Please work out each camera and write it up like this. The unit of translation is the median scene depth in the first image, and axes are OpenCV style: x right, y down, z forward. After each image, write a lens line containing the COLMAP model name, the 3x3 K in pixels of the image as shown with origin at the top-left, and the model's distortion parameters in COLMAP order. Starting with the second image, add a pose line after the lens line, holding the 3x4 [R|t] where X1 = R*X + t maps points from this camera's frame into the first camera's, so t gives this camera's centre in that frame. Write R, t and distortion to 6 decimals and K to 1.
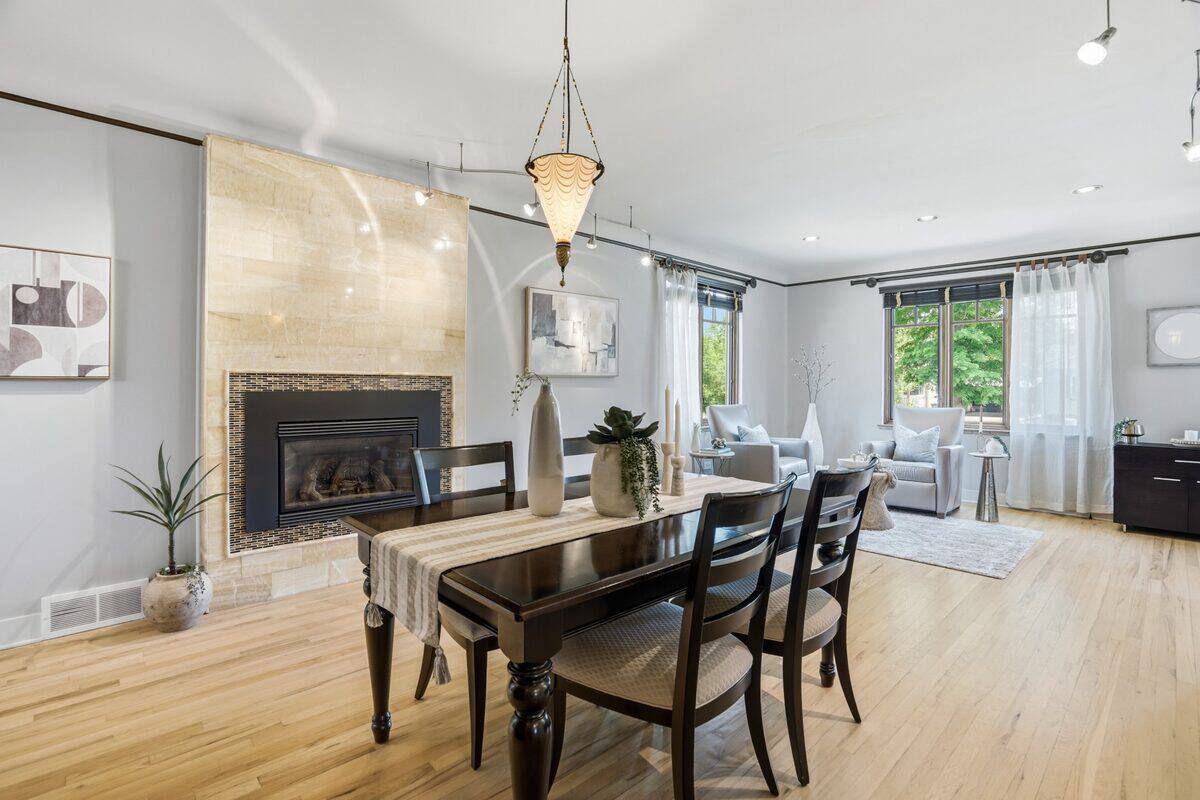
lens RADIAL K [[576.4, 0, 636.6], [0, 576.4, 381.0], [0, 0, 1]] dist [0.033046, 0.006648]
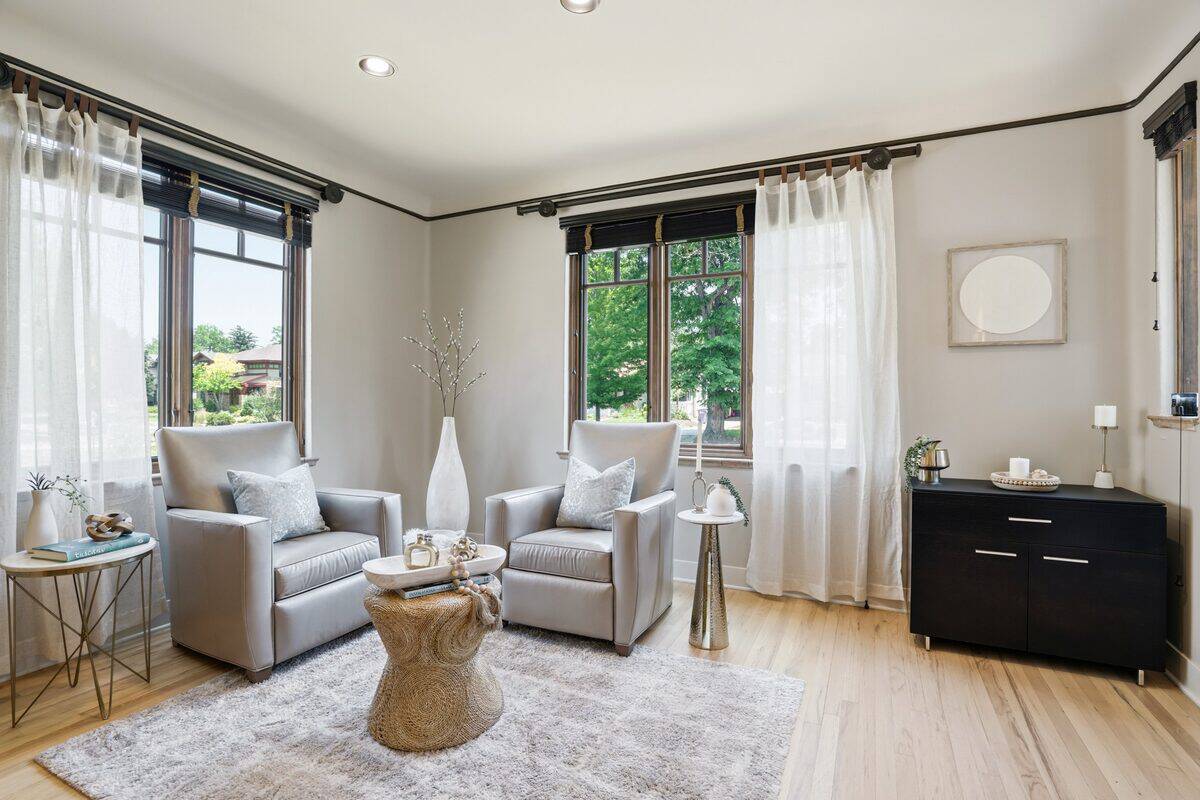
lens RADIAL K [[576.4, 0, 598.3], [0, 576.4, 395.1], [0, 0, 1]] dist [0.033046, 0.006648]
pose [[0.960505, -0.007683, 0.278156, 0.346931], [0.005599, 0.999950, 0.008286, 0.014711], [-0.278206, -0.006401, 0.960500, 0.510677]]
